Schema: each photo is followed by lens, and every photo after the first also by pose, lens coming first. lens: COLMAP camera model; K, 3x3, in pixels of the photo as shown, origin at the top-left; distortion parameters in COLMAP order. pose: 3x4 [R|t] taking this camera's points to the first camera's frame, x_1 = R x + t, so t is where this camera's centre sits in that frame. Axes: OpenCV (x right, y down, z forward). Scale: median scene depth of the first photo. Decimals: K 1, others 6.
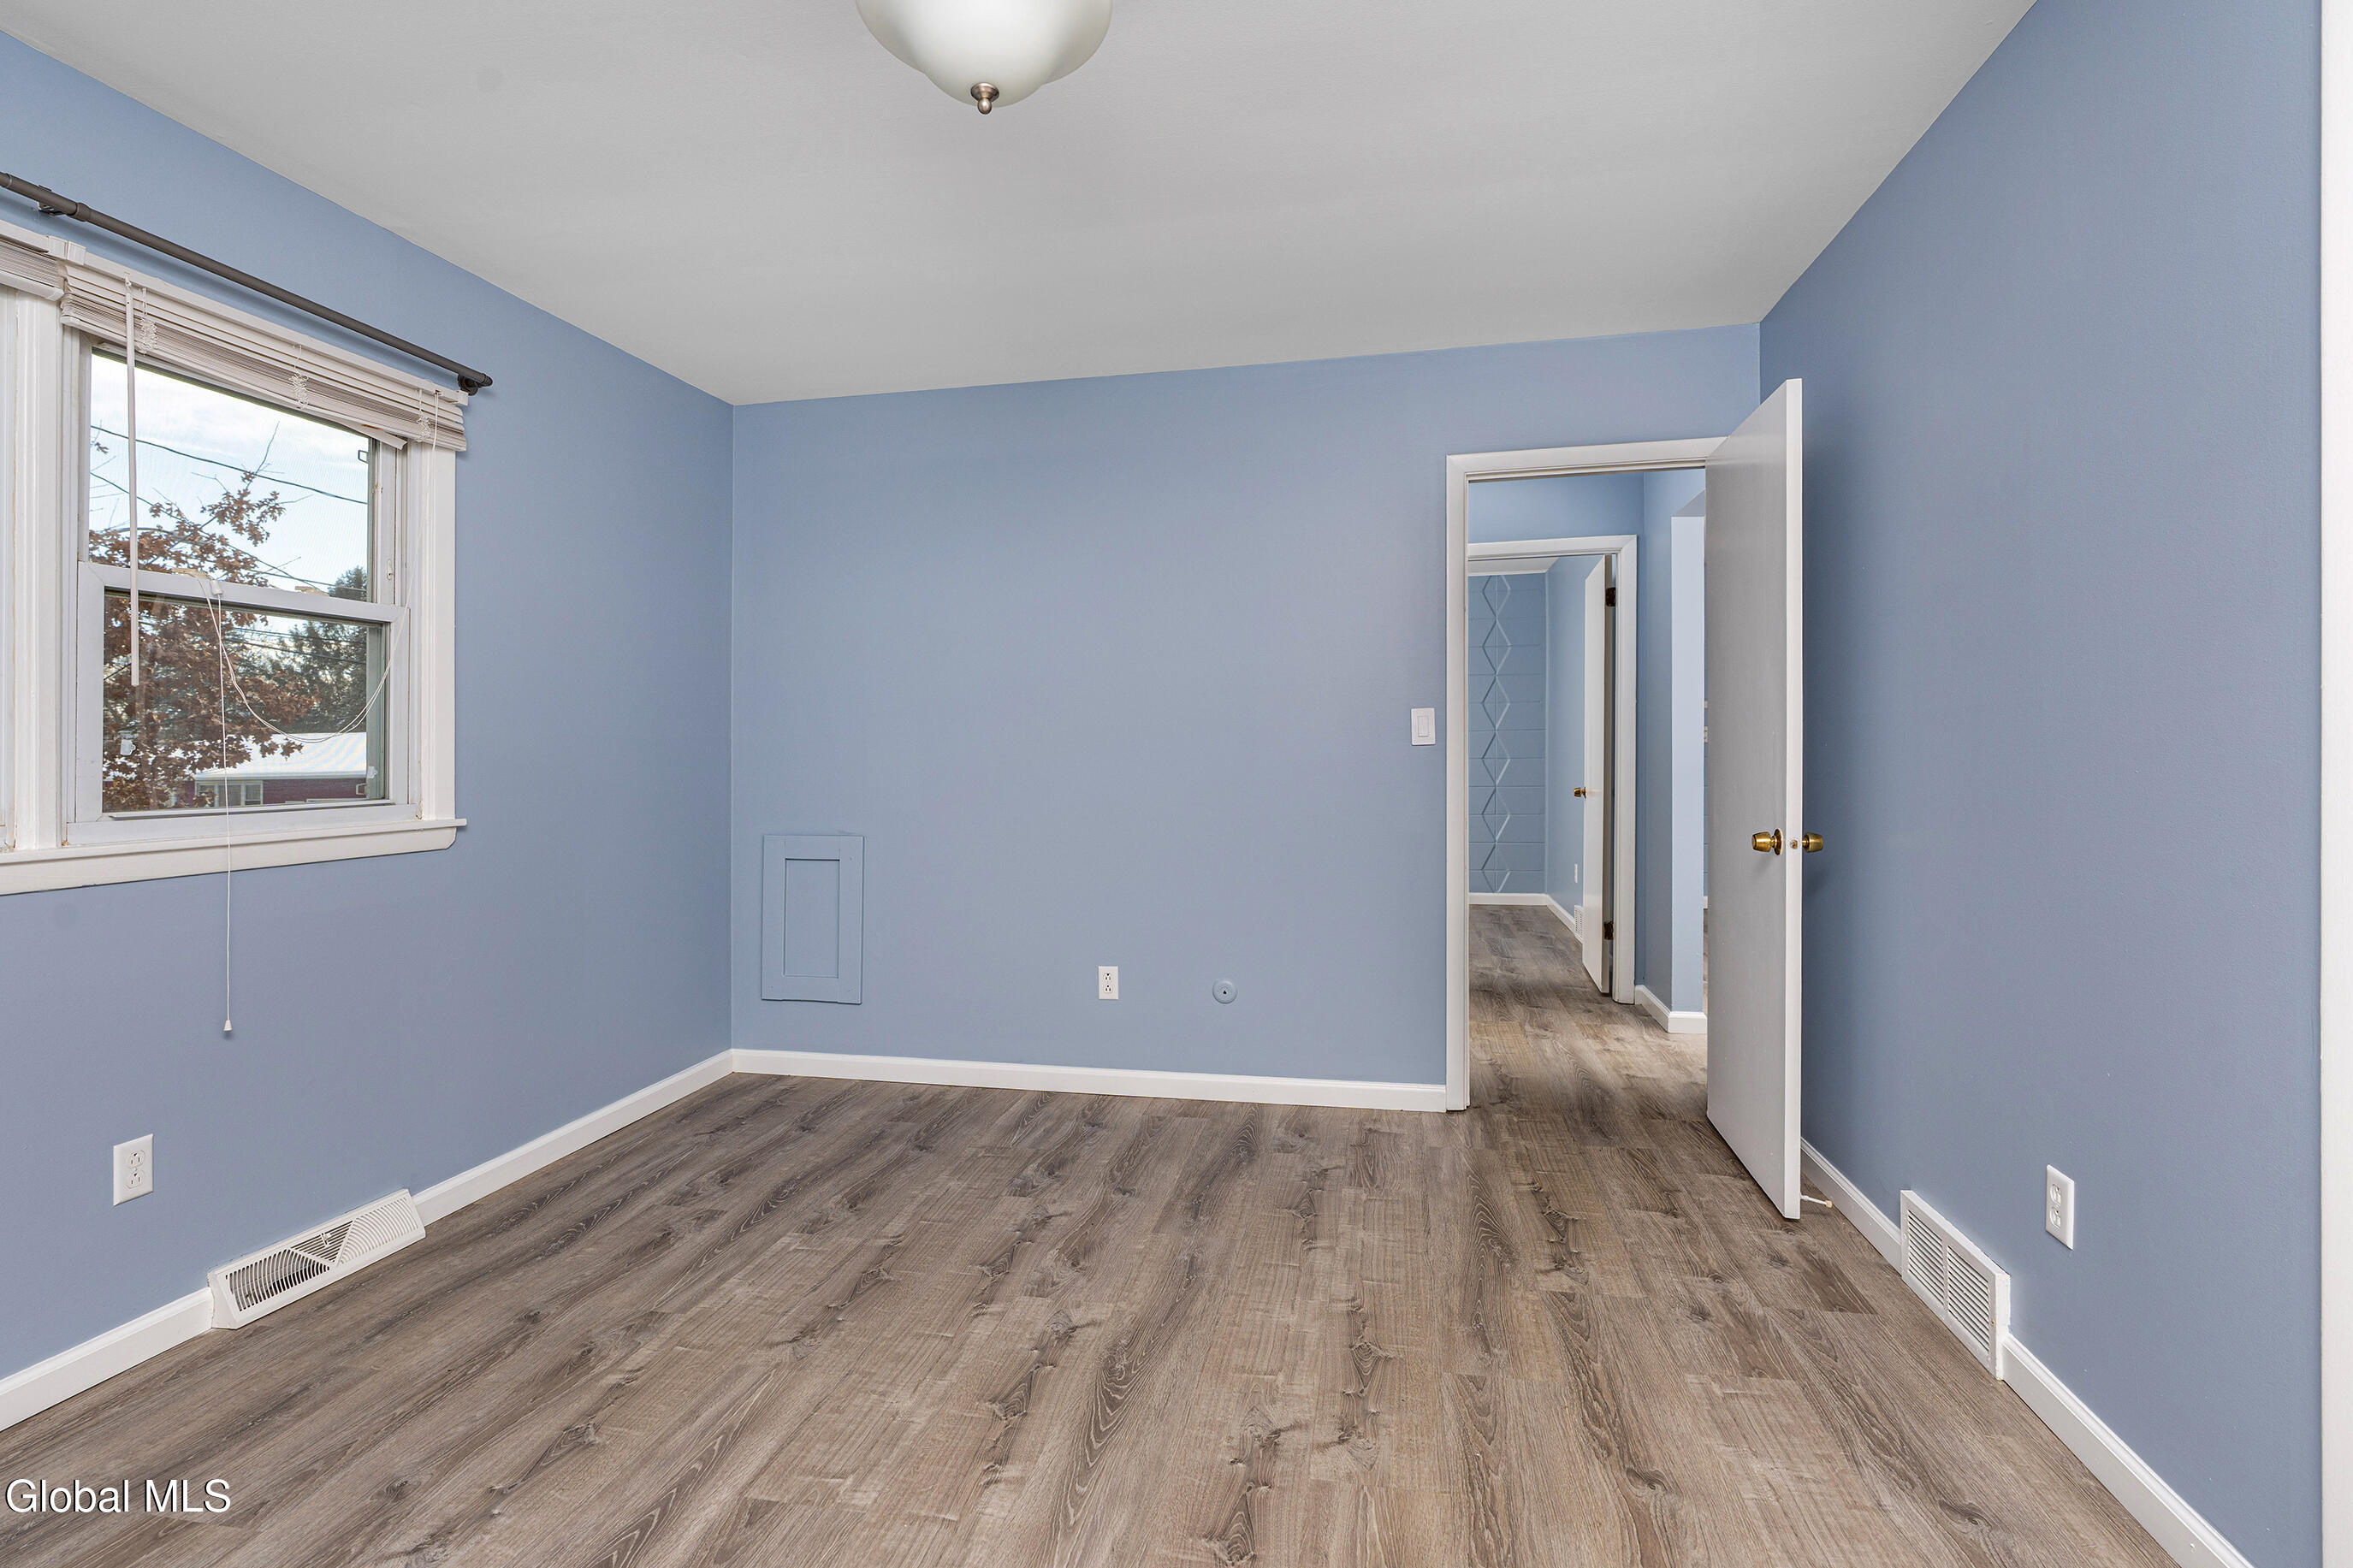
lens RADIAL K [[1153.3, 0, 1173.7], [0, 1153.3, 762.0], [0, 0, 1]] dist [-0.012533, 0.004861]
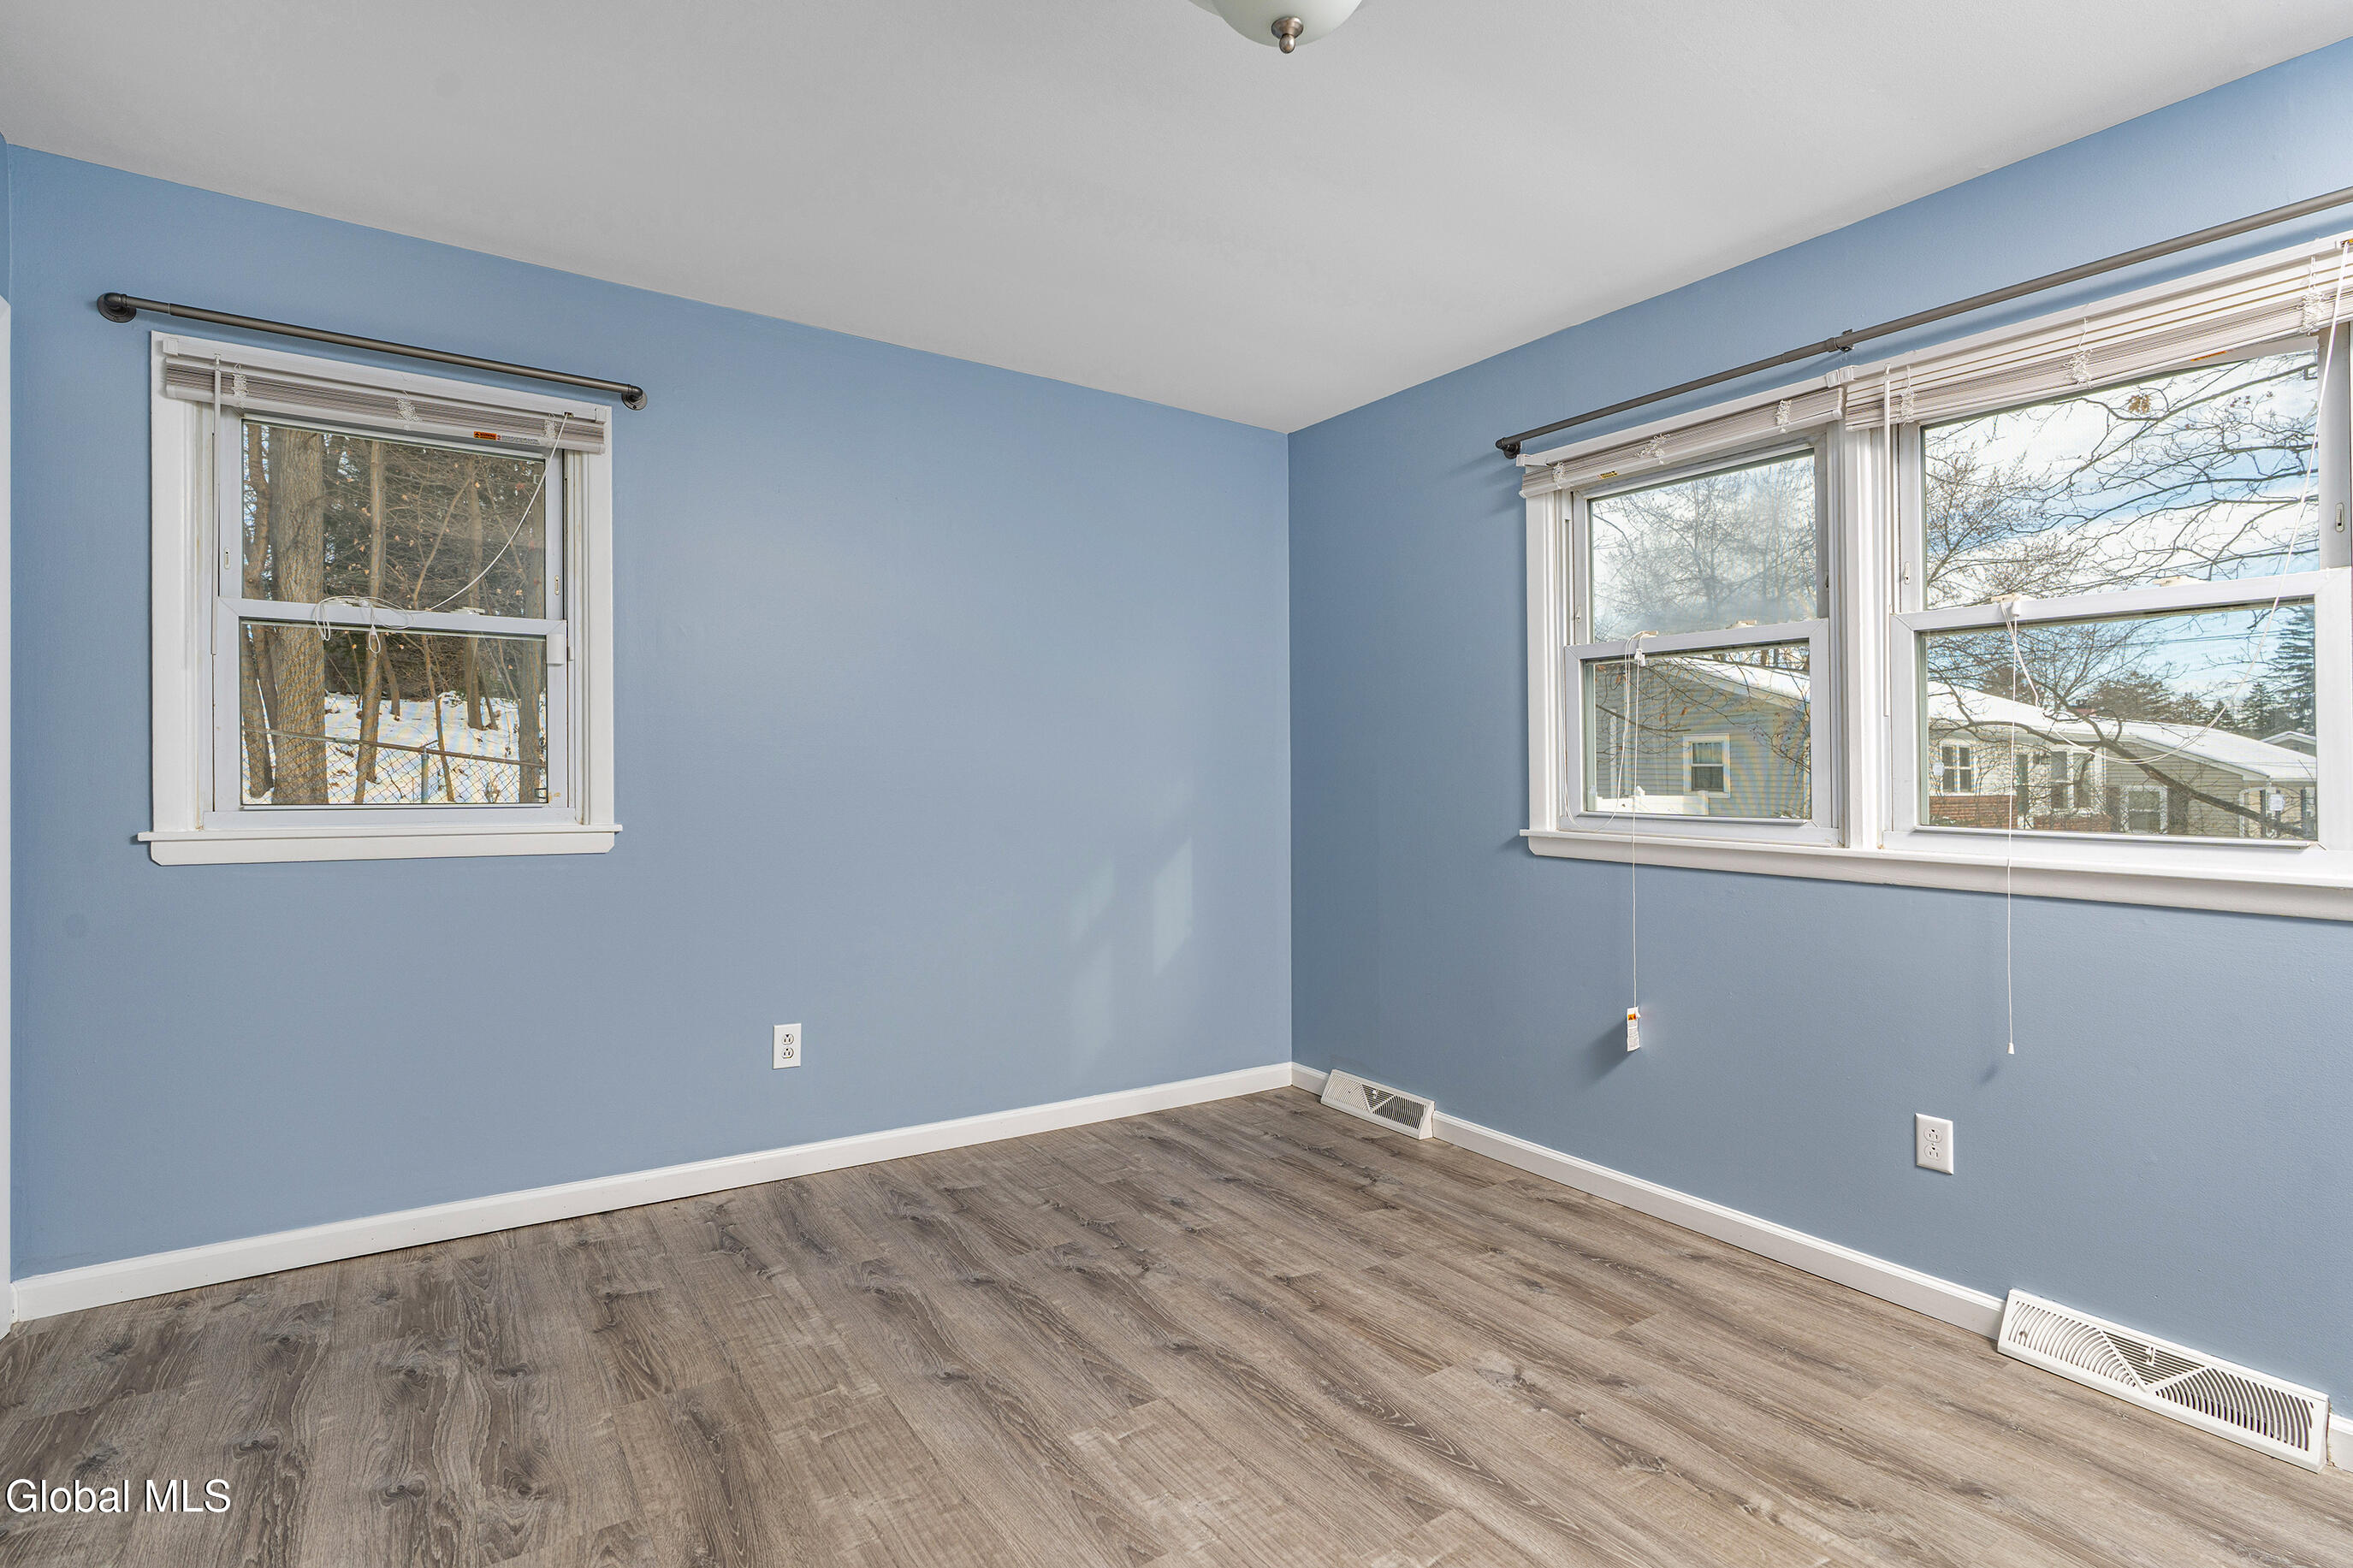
lens RADIAL K [[1153.3, 0, 1171.9], [0, 1153.3, 766.0], [0, 0, 1]] dist [-0.012533, 0.004861]
pose [[-0.711663, -0.000092, -0.702521, 0.466934], [-0.008802, 0.999923, 0.008785, -0.025647], [0.702466, 0.012436, -0.711608, 1.377528]]
